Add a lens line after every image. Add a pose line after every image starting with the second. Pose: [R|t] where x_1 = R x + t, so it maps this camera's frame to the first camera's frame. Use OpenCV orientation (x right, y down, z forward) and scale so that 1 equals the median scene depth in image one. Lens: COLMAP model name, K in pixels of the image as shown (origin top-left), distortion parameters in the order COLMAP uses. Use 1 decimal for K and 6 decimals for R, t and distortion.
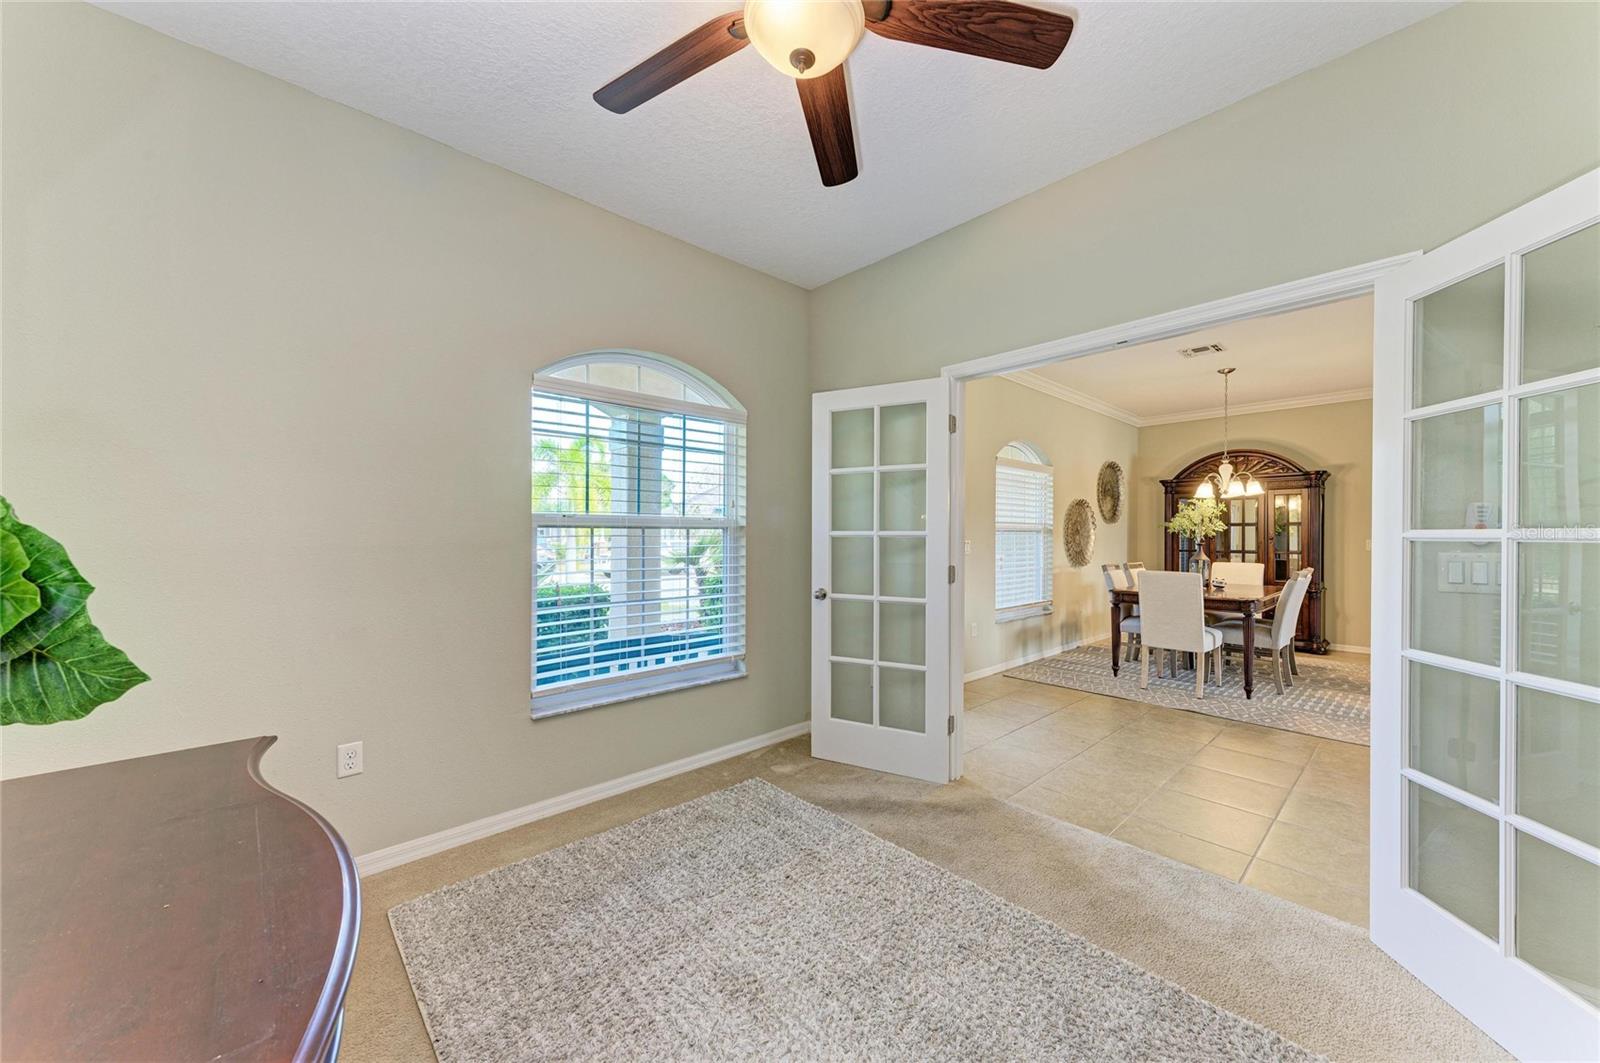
lens RADIAL K [[588.8, 0, 787.9], [0, 588.8, 528.8], [0, 0, 1]] dist [0.010360, -0.001164]
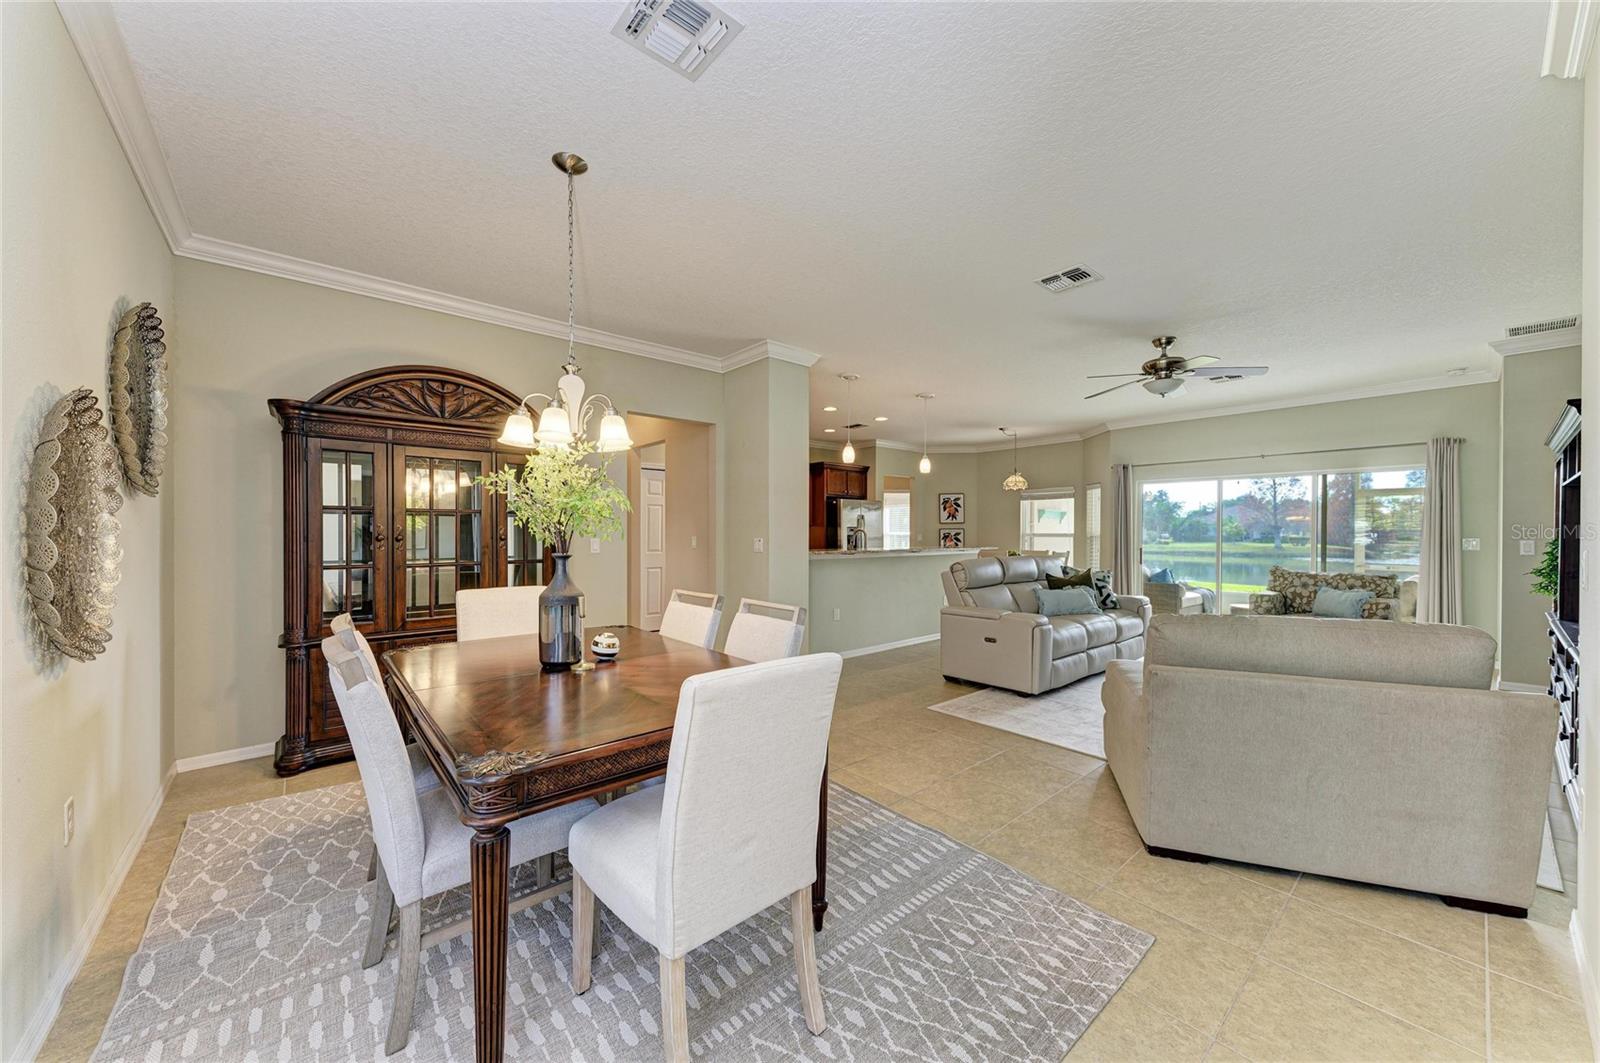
lens RADIAL K [[588.8, 0, 798.2], [0, 588.8, 532.4], [0, 0, 1]] dist [0.010360, -0.001164]
pose [[0.038682, -0.005041, 0.999239, 0.261852], [-0.005862, 0.999969, 0.005272, 0.006398], [-0.999234, -0.006061, 0.038651, 0.705476]]
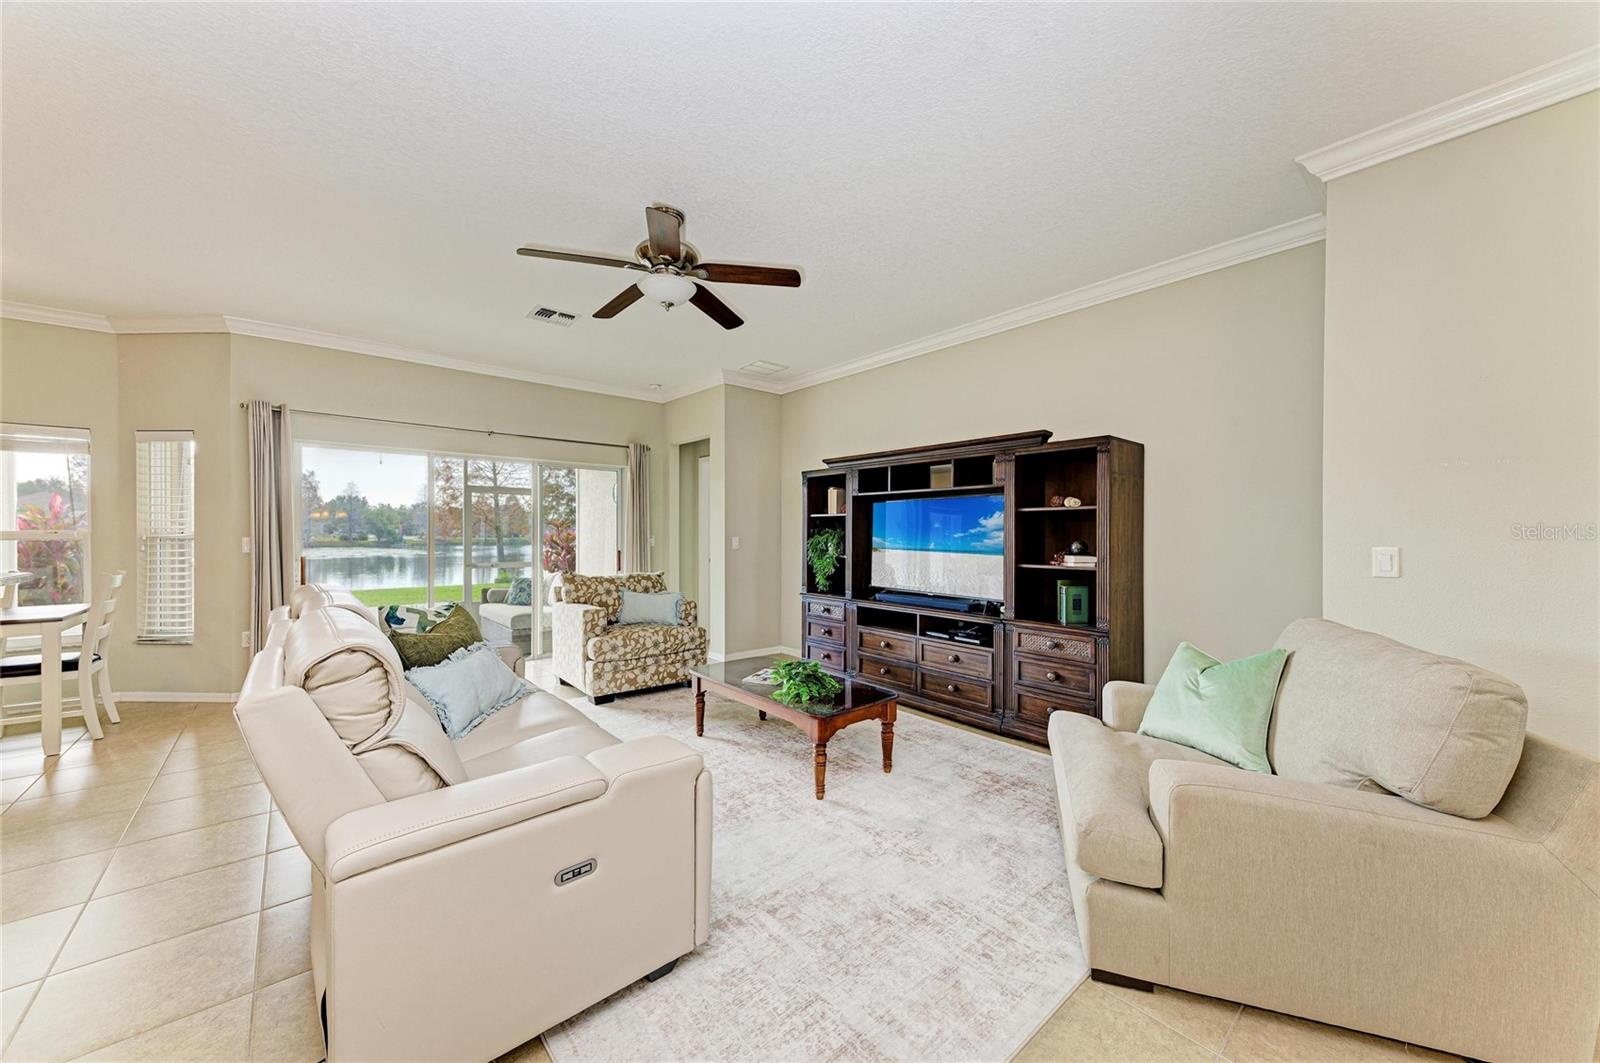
lens RADIAL K [[588.8, 0, 792.4], [0, 588.8, 538.2], [0, 0, 1]] dist [0.010360, -0.001164]
pose [[-0.999309, -0.007174, 0.036473, 0.906639], [-0.006809, 0.999926, 0.010109, 0.007577], [-0.036543, 0.009854, -0.999284, 0.723892]]
